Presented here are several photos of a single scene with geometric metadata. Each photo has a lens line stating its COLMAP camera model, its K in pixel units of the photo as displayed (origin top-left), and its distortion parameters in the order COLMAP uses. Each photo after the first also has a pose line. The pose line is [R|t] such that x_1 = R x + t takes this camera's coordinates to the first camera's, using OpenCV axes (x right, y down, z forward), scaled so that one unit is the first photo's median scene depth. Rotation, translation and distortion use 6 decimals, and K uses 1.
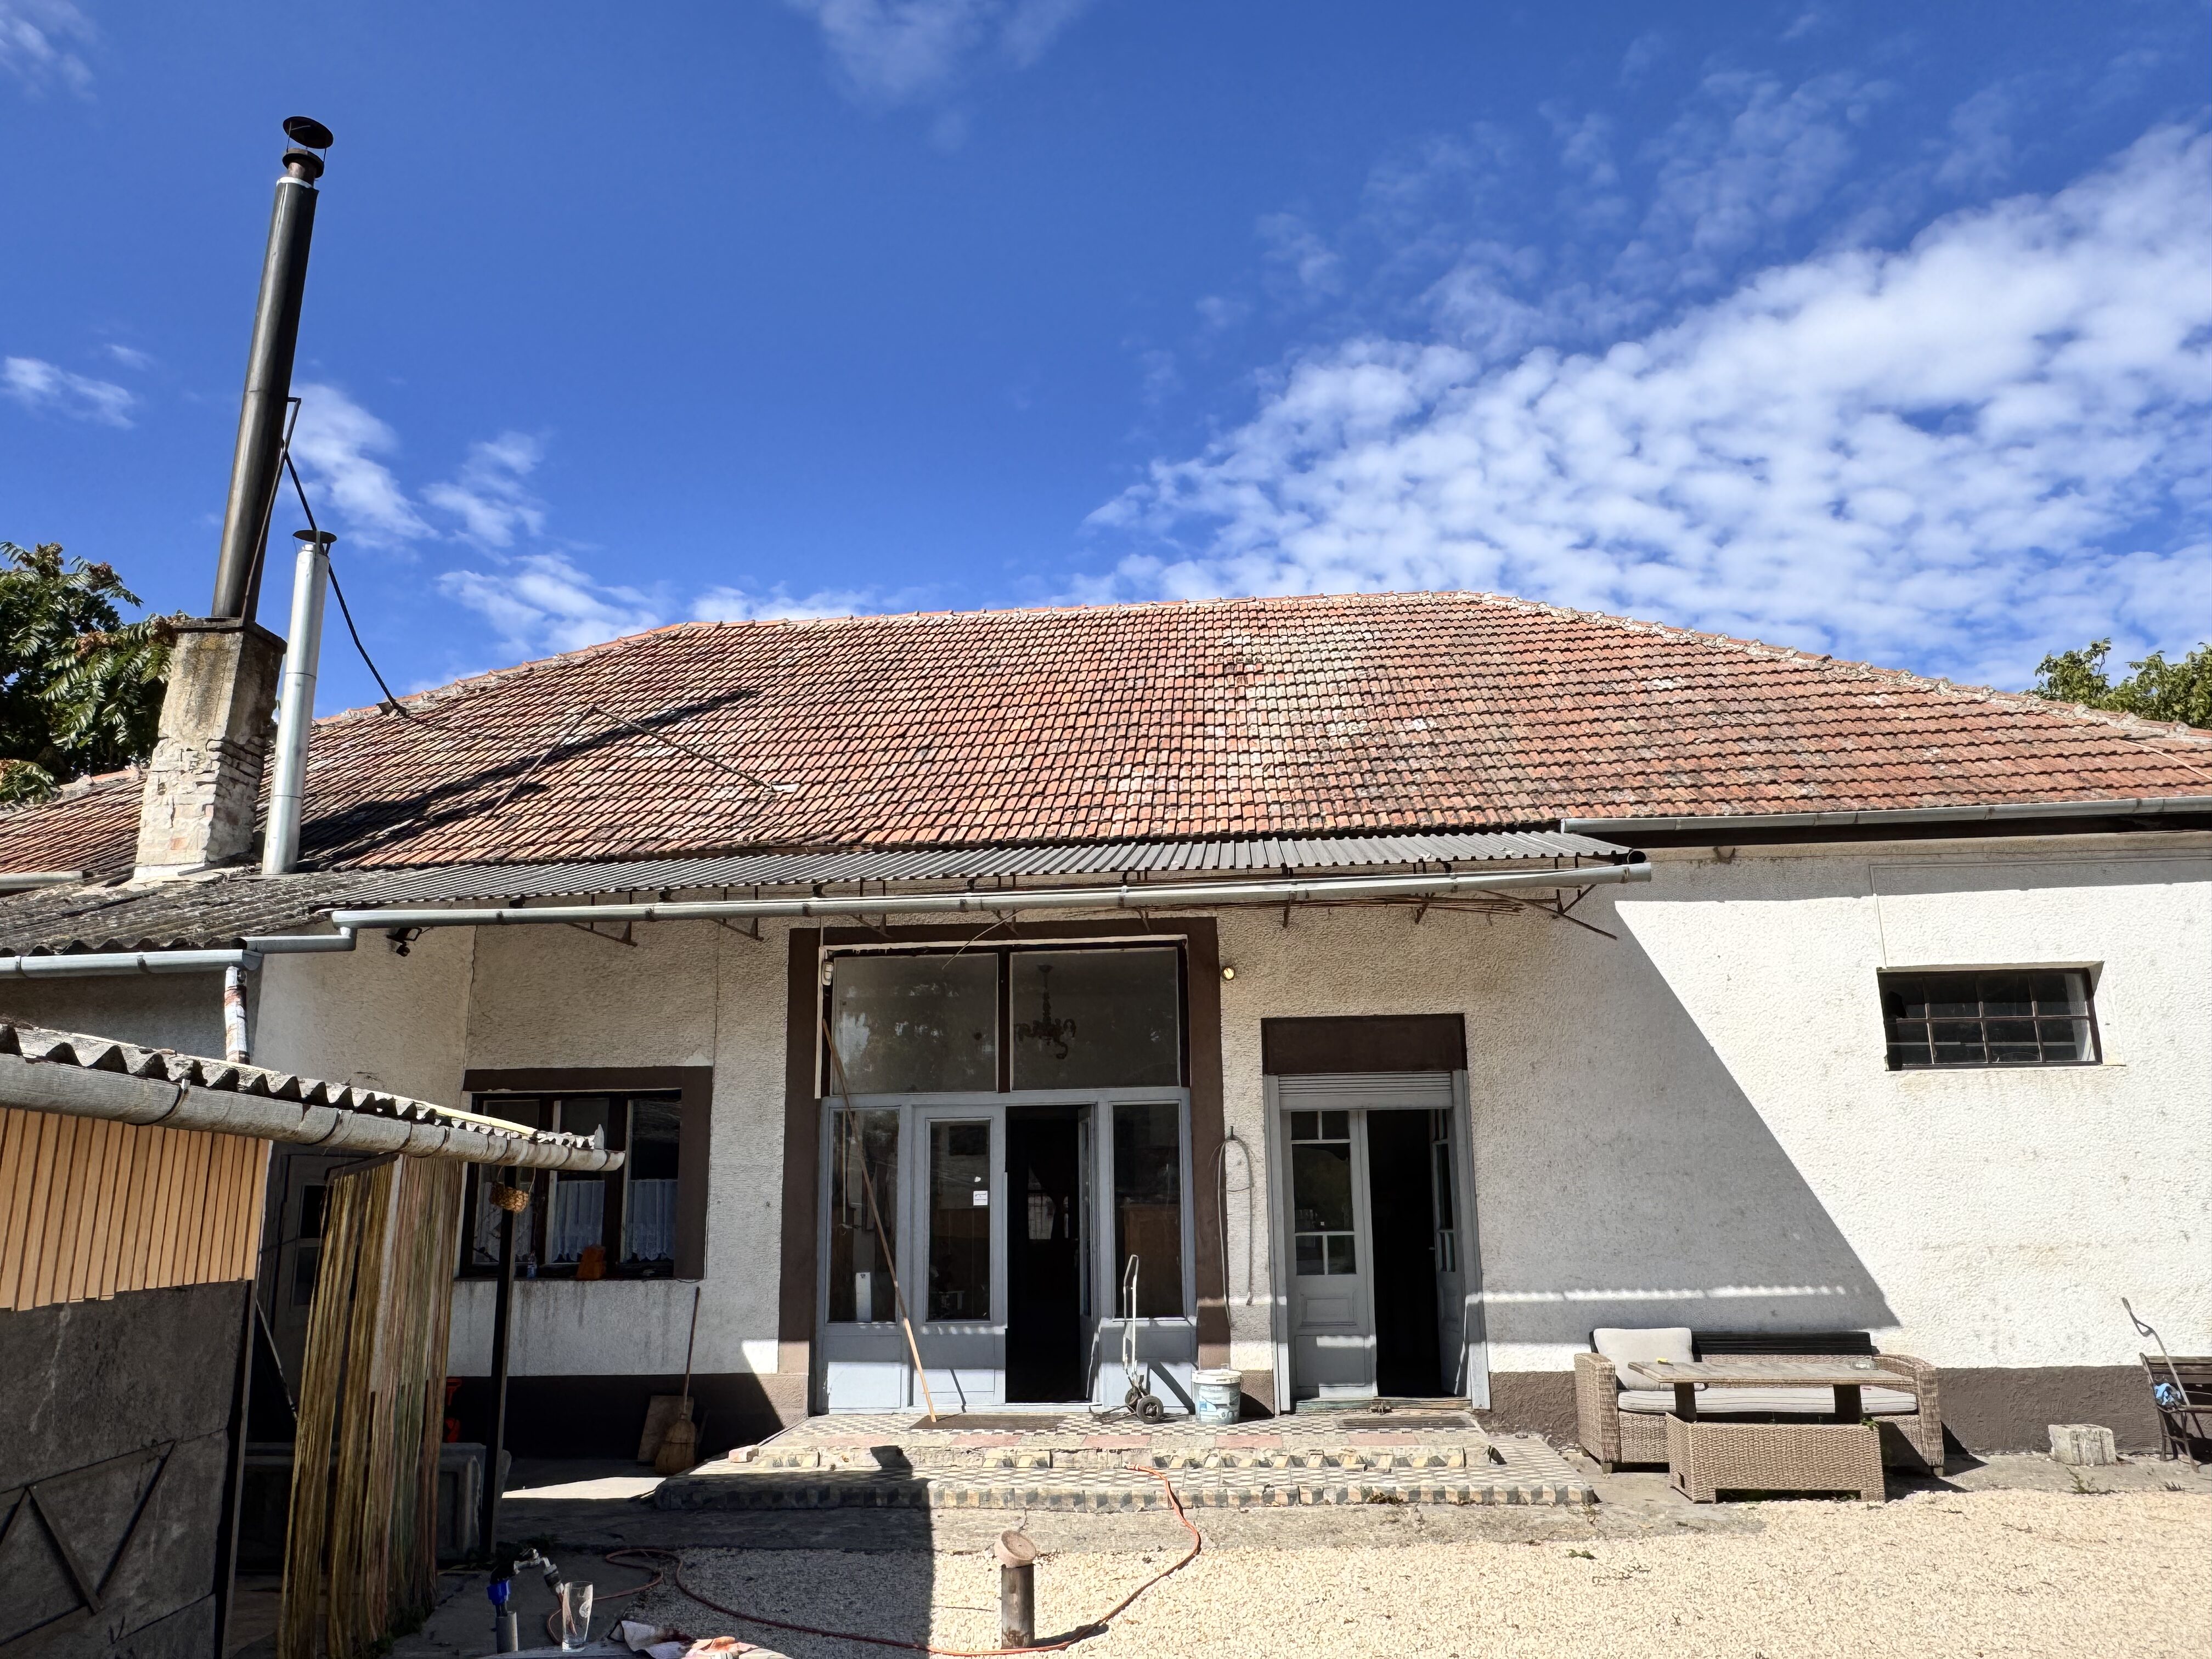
lens RADIAL K [[1560.1, 0, 1096.3], [0, 1560.1, 809.0], [0, 0, 1]] dist [0.003438, -0.002193]
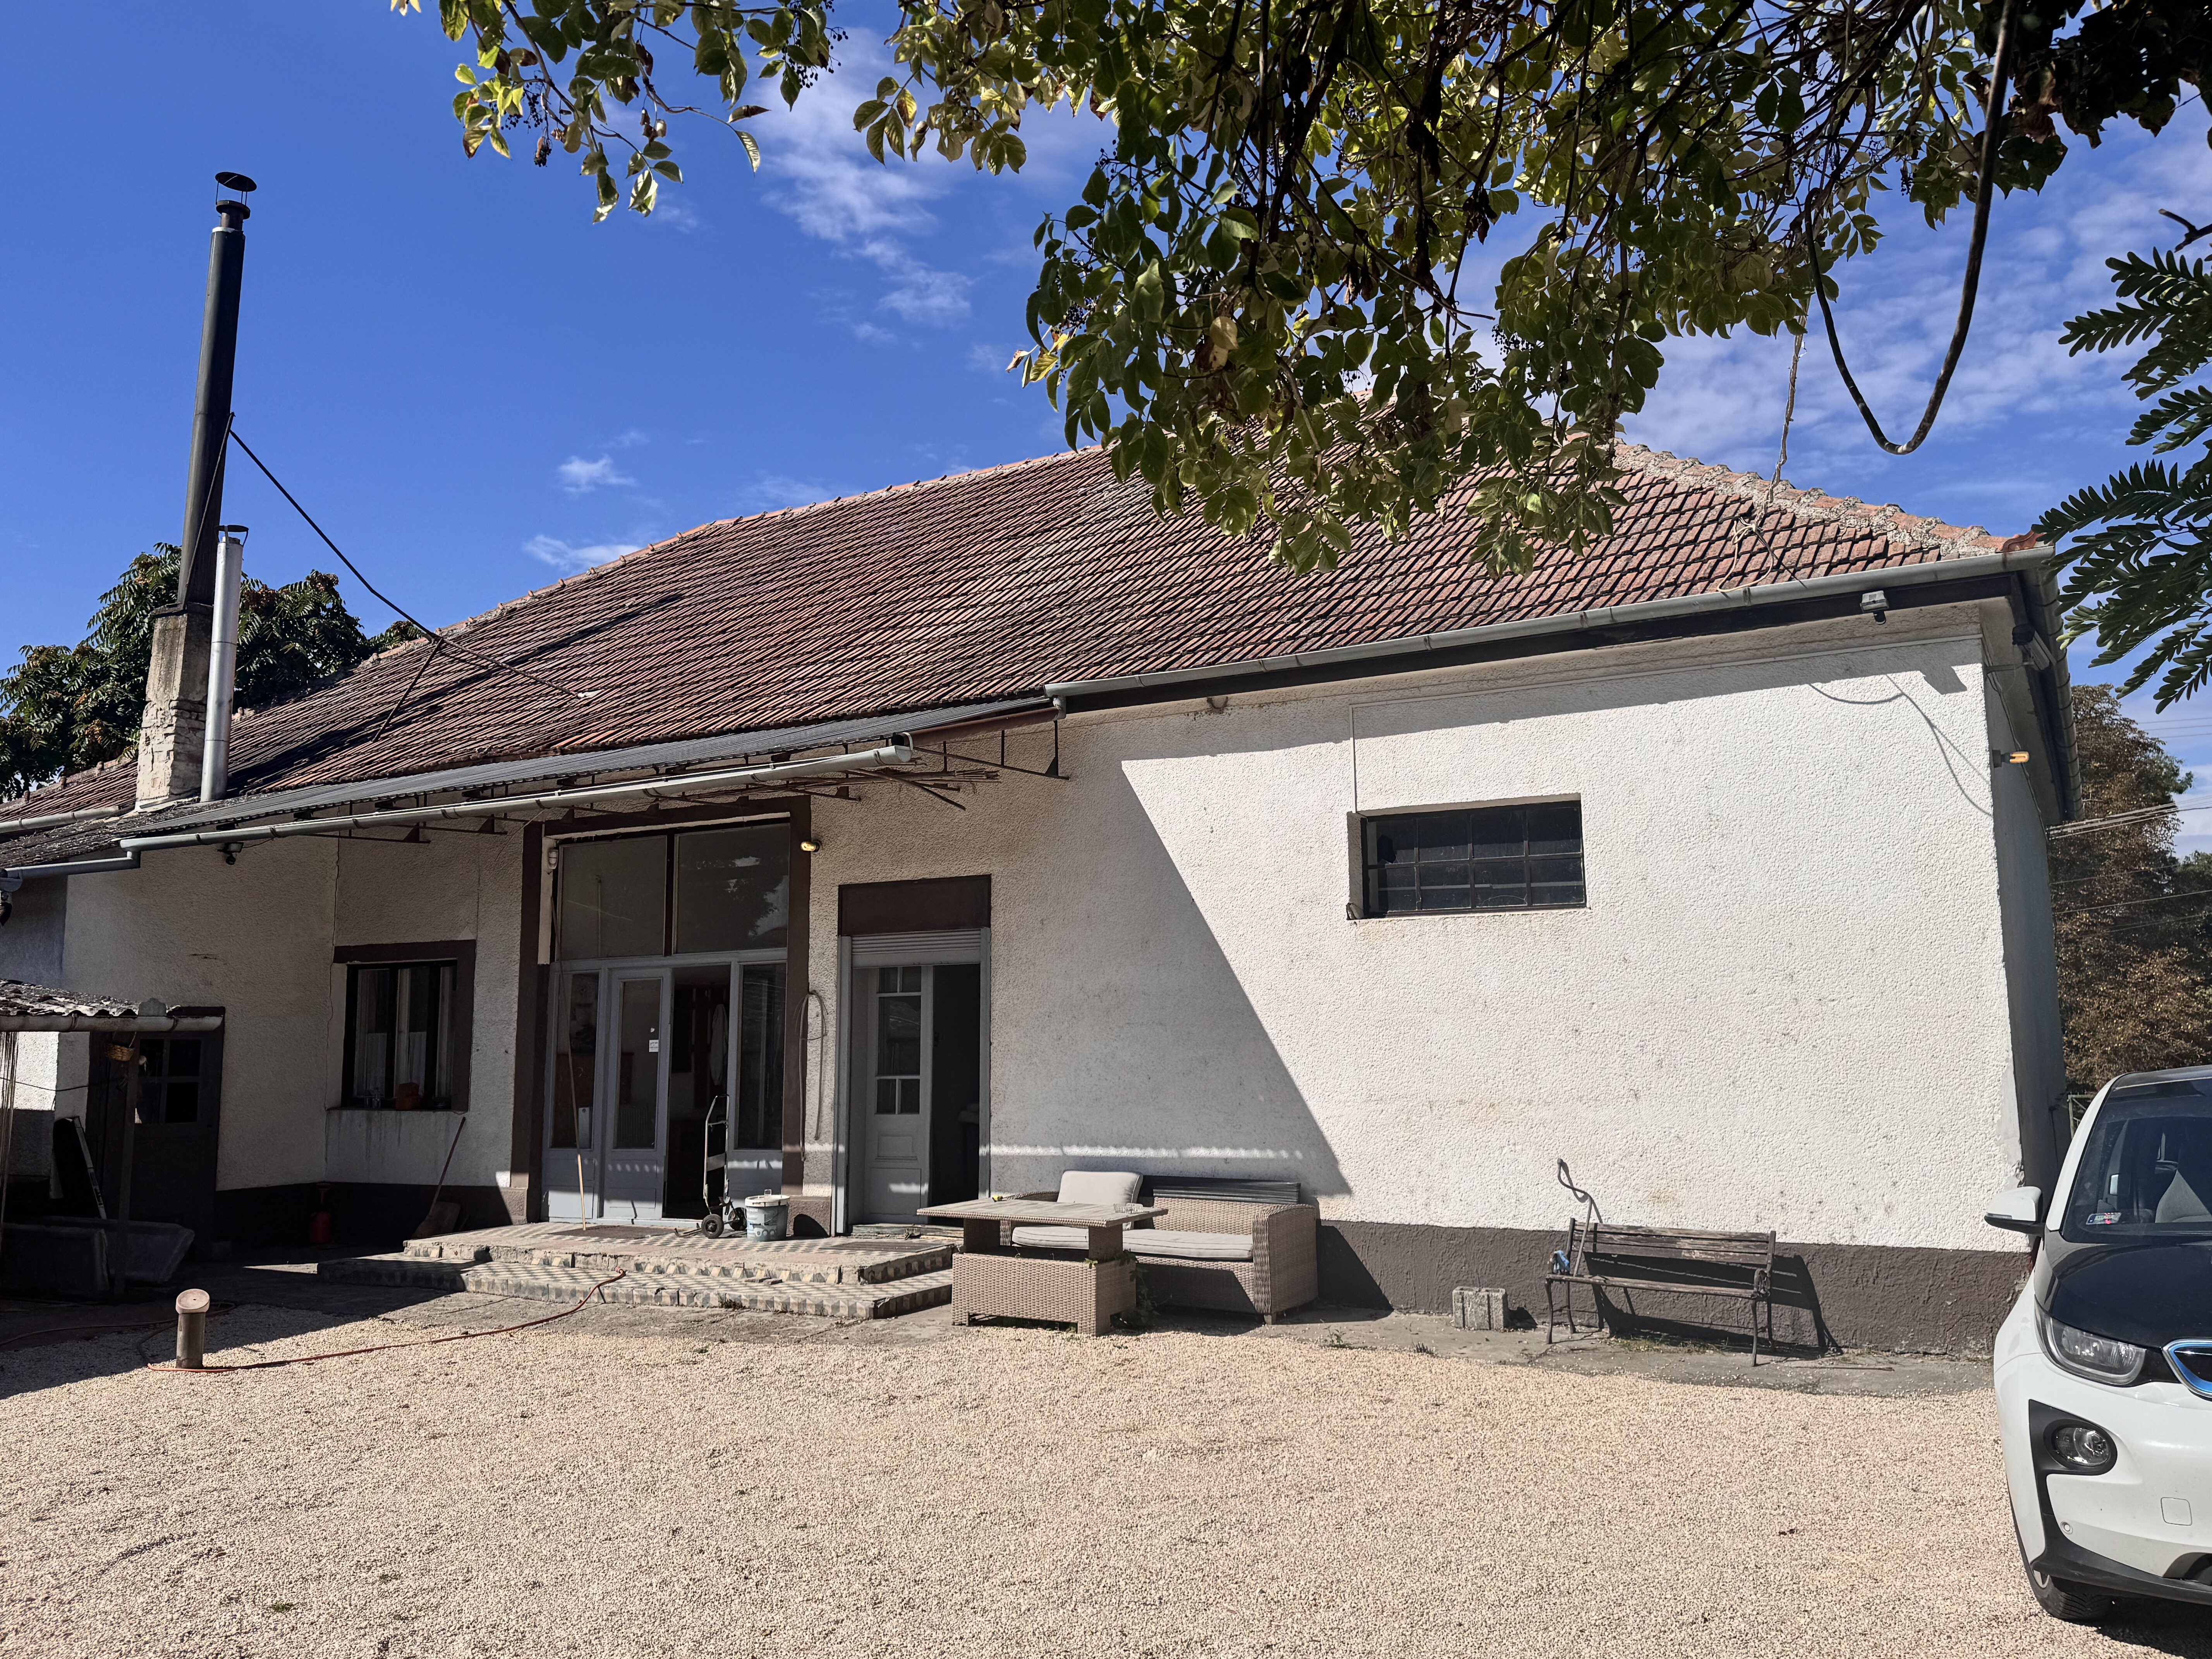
lens RADIAL K [[1720.6, 0, 1110.1], [0, 1720.6, 790.6], [0, 0, 1]] dist [0.177506, -0.331316]
pose [[0.905472, -0.056630, -0.420611, 0.806585], [0.102397, 0.990930, 0.087018, -0.018550], [0.411868, -0.121862, 0.903058, -0.014231]]
